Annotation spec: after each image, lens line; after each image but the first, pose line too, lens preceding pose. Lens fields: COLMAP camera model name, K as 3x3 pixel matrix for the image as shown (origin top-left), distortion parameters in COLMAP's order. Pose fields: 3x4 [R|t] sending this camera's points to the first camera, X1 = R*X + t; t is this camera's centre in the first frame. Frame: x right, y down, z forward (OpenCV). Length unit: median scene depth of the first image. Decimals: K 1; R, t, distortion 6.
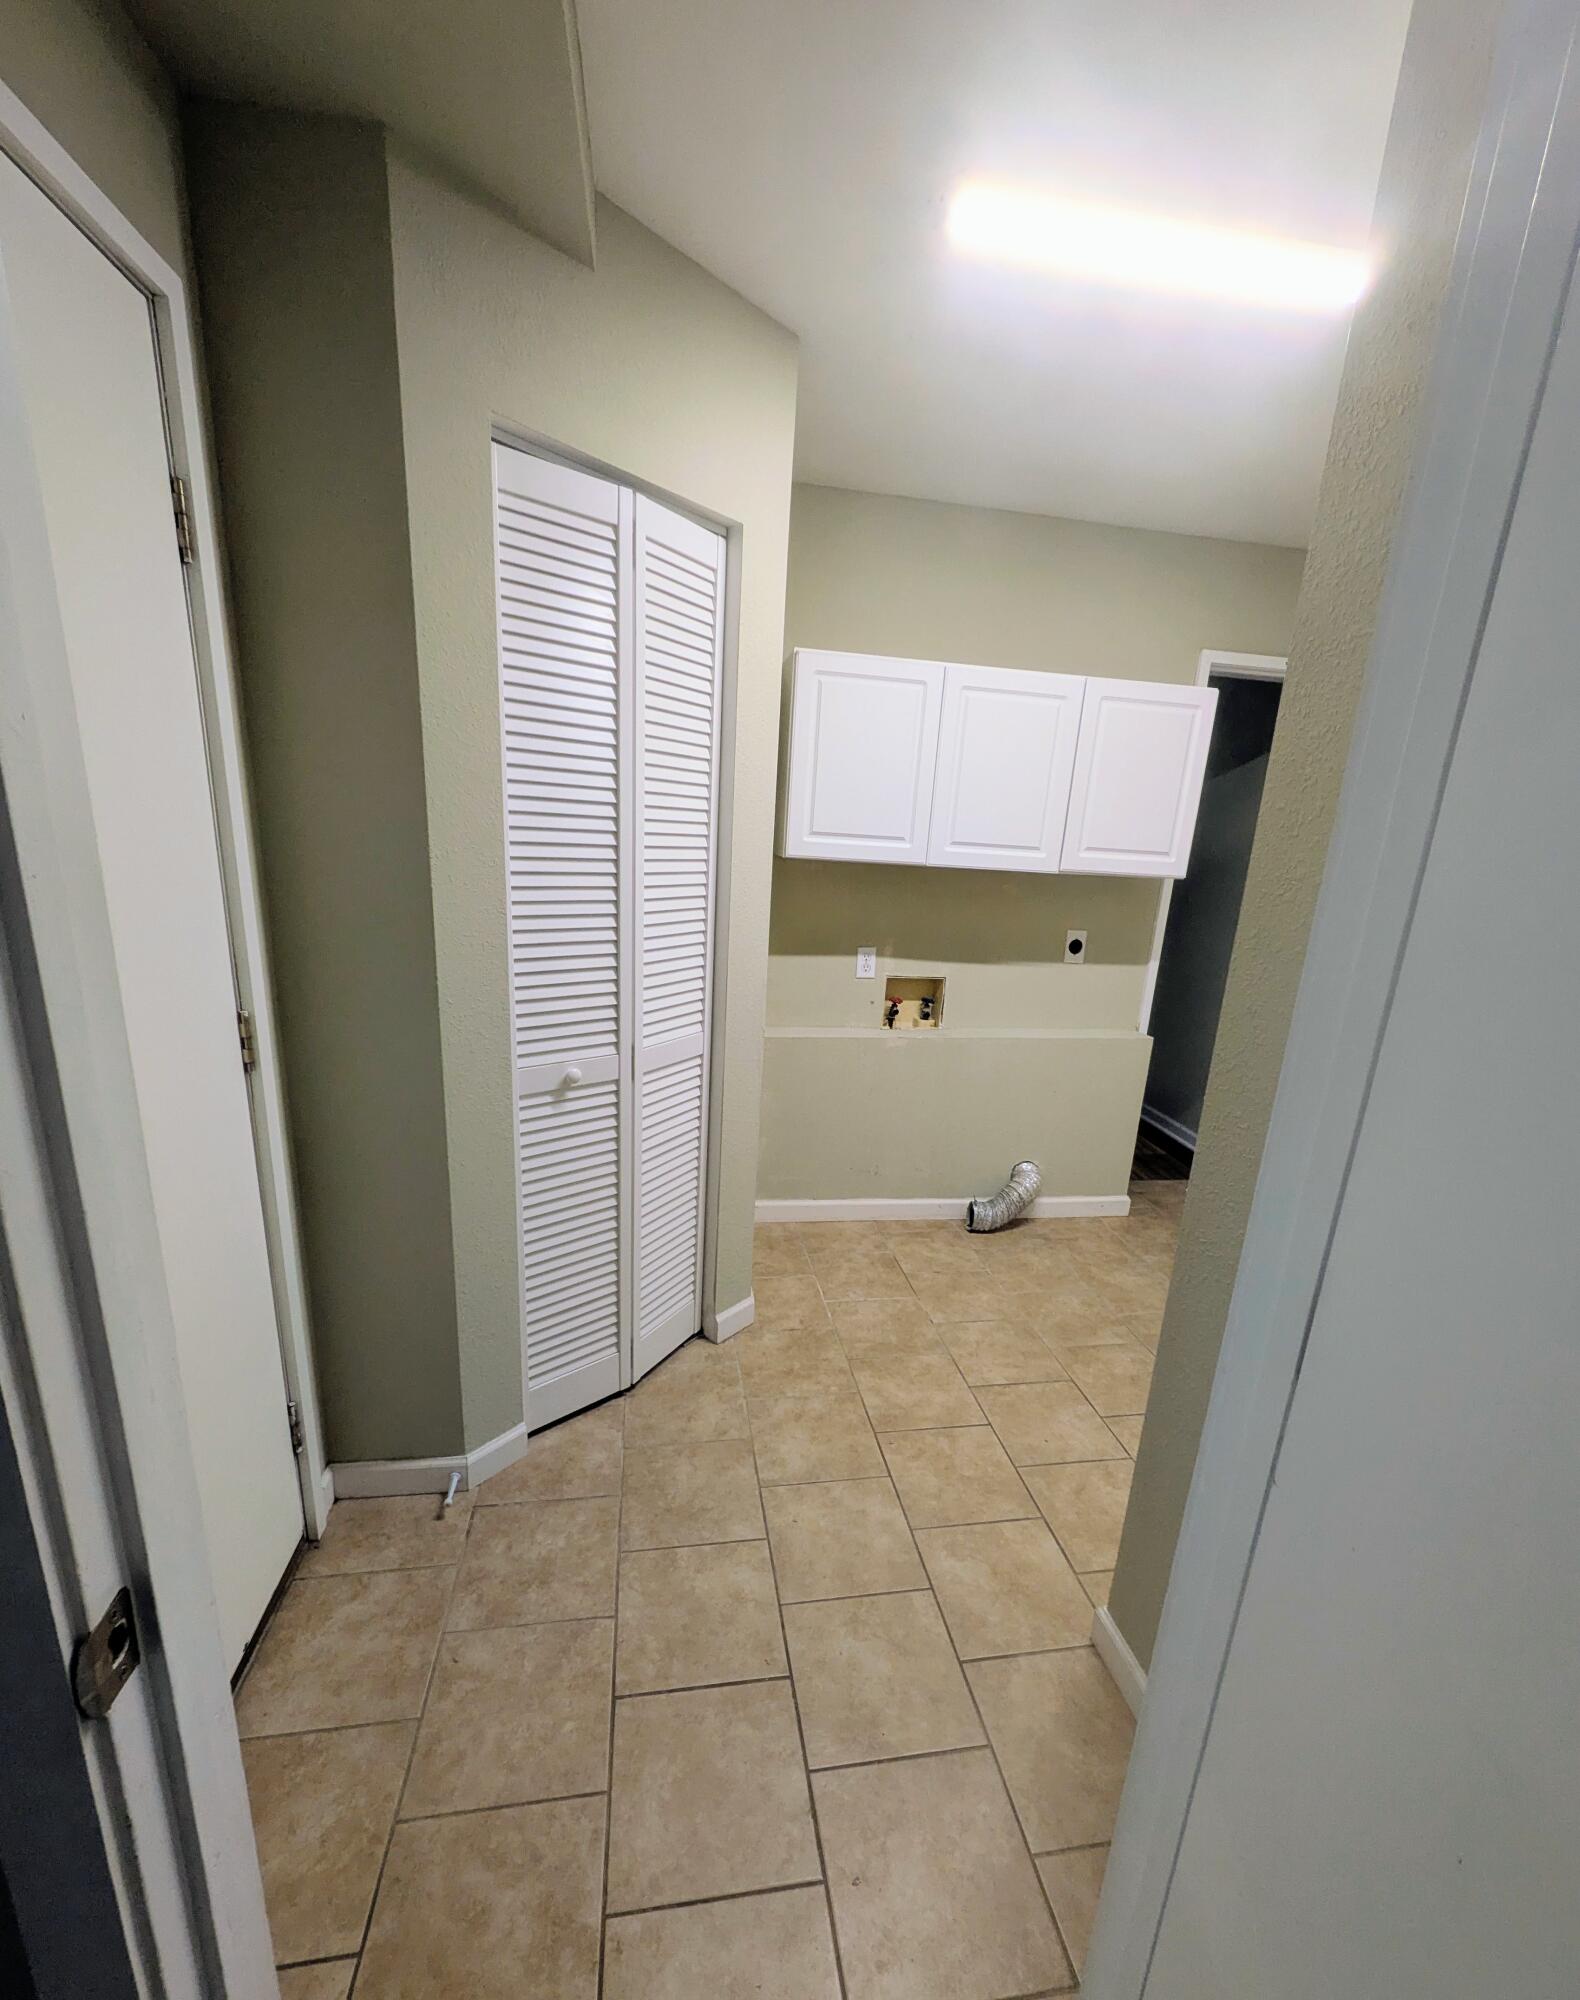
lens RADIAL K [[850.2, 0, 795.3], [0, 850.2, 1069.4], [0, 0, 1]] dist [-0.000534, -0.000095]
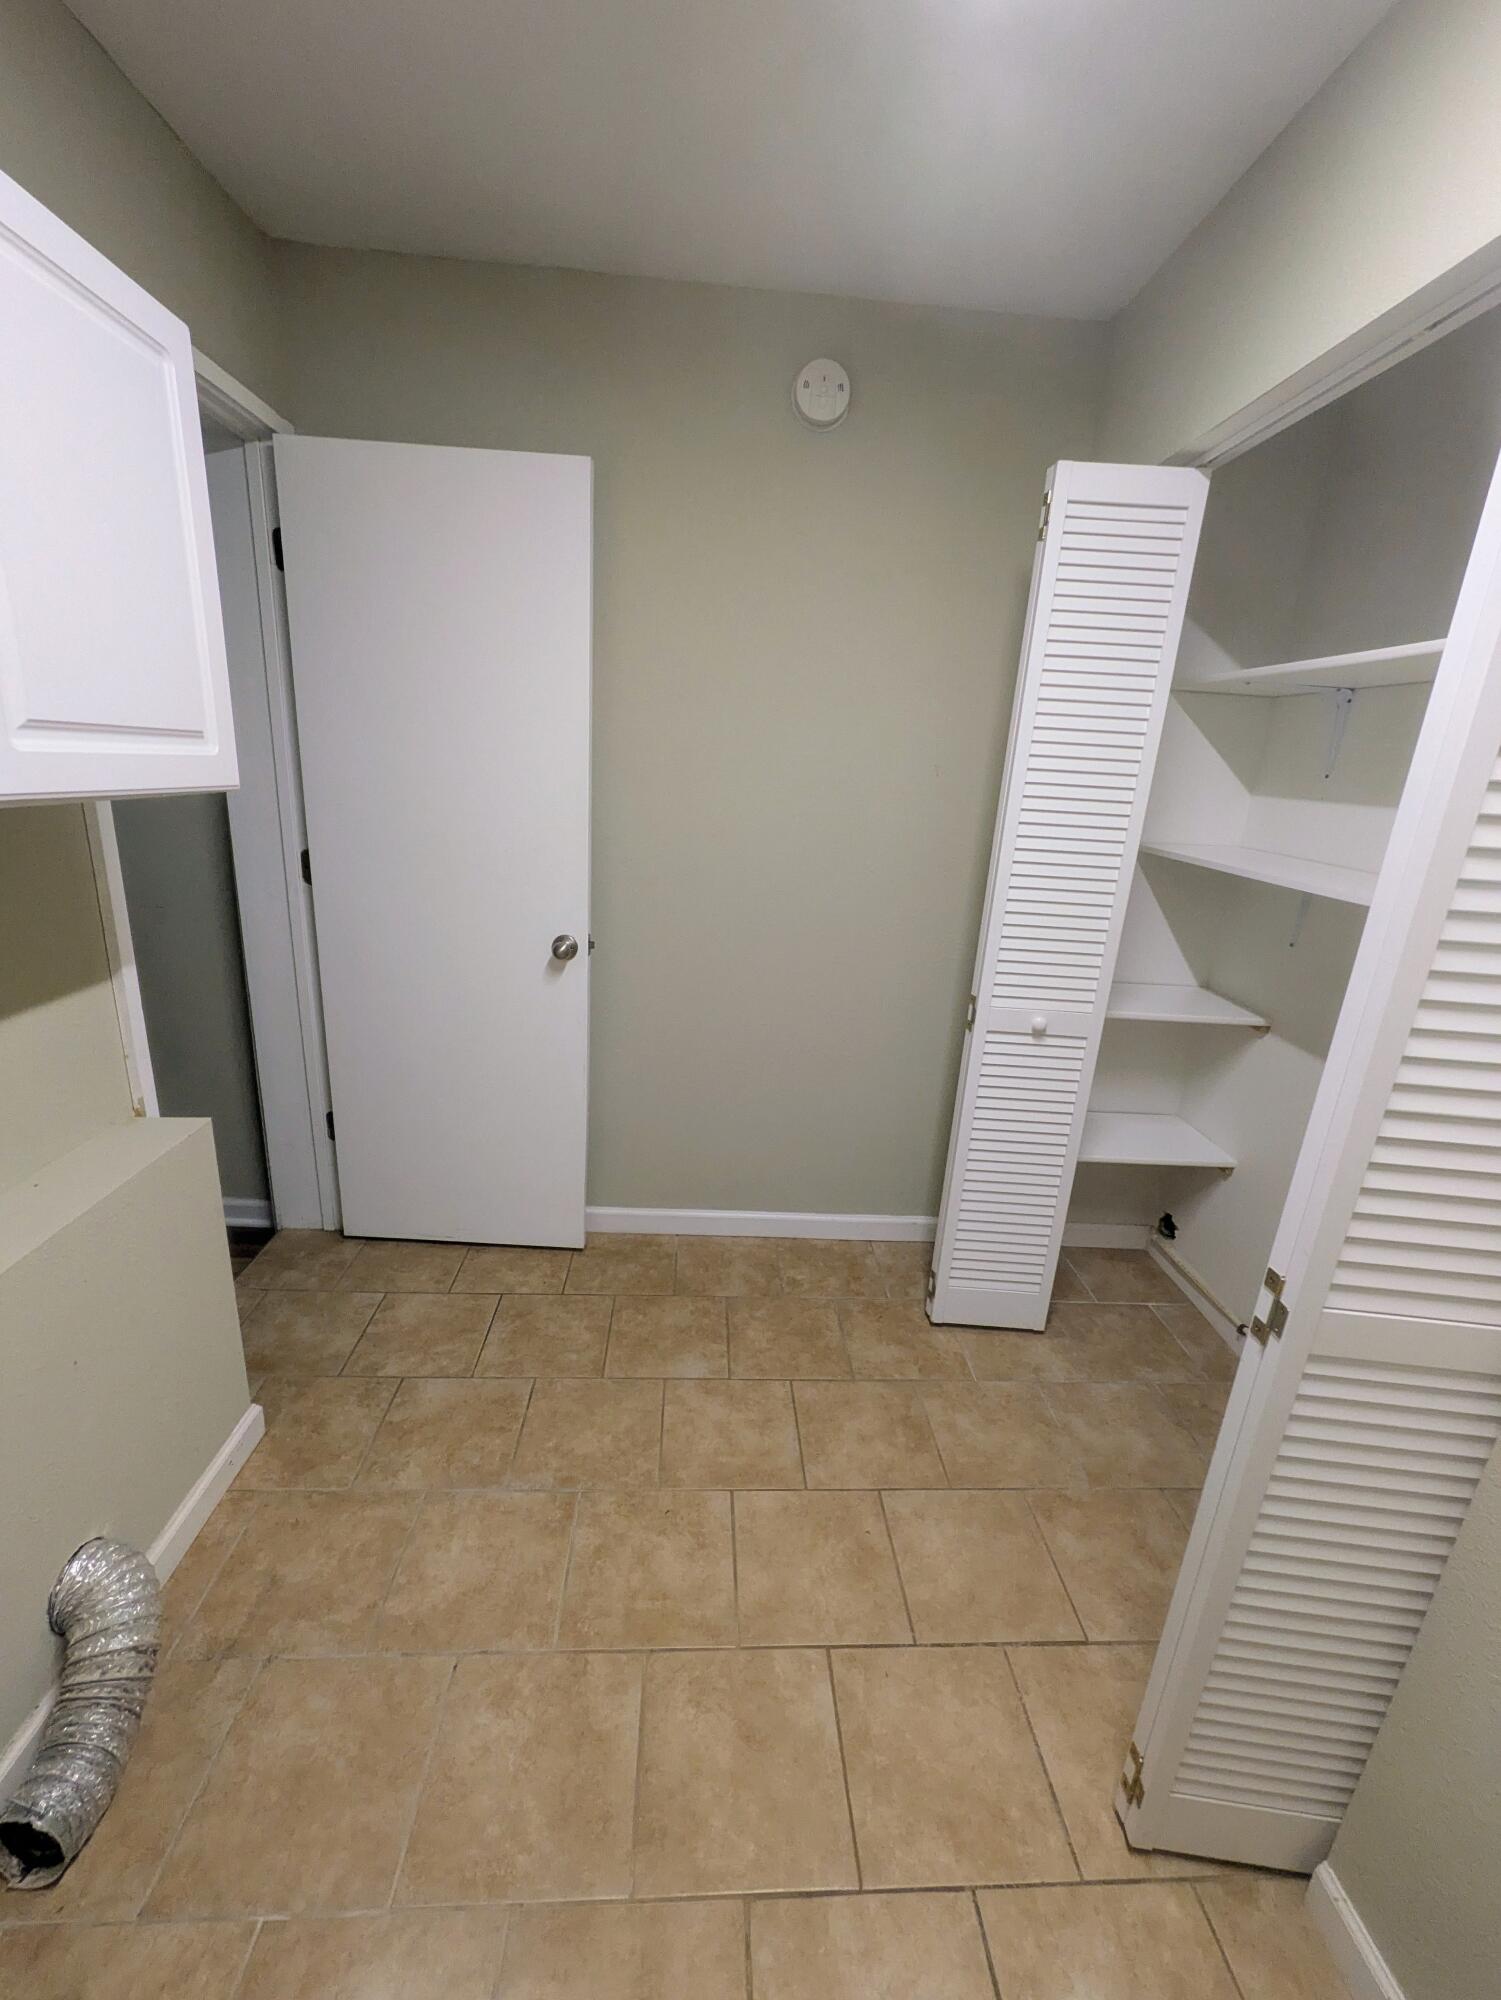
lens RADIAL K [[789.2, 0, 751.2], [0, 789.2, 997.7], [0, 0, 1]] dist [-0.001899, -0.000016]
pose [[0.111576, -0.326236, 0.938681, 0.082506], [0.212680, 0.930532, 0.298123, -0.242739], [-0.970731, 0.166375, 0.173209, 0.881432]]
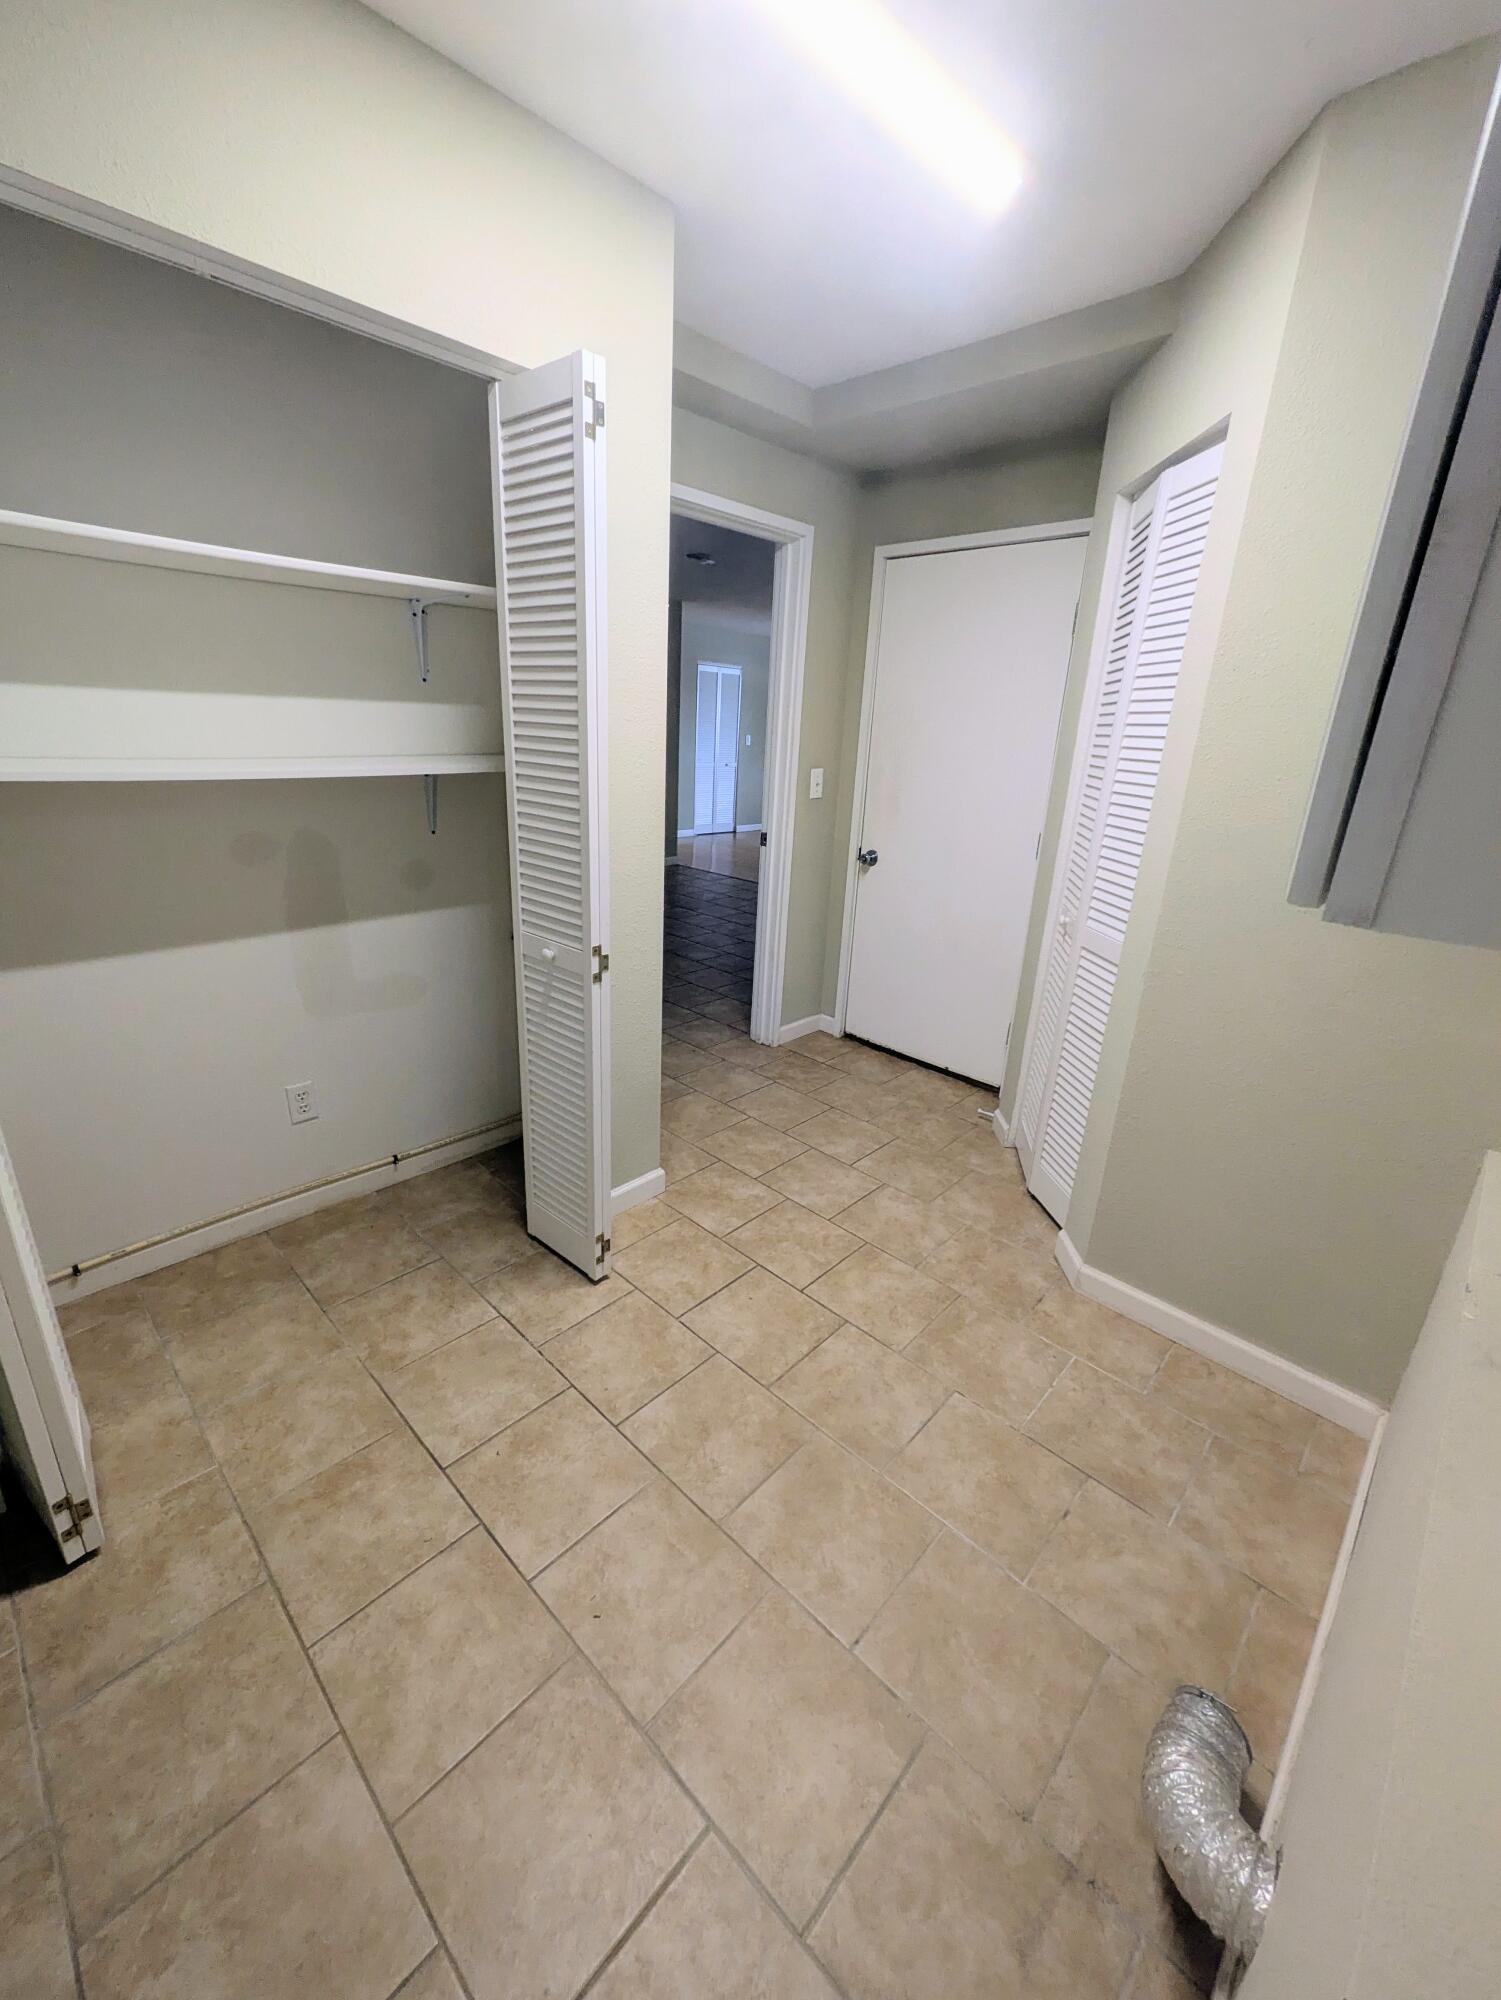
lens RADIAL K [[795.4, 0, 746.0], [0, 795.4, 993.3], [0, 0, 1]] dist [0.000664, -0.000195]
pose [[-0.796717, 0.107442, -0.594725, 0.791931], [-0.246053, 0.841152, 0.481583, -0.328889], [0.551996, 0.530019, -0.643724, 1.344148]]
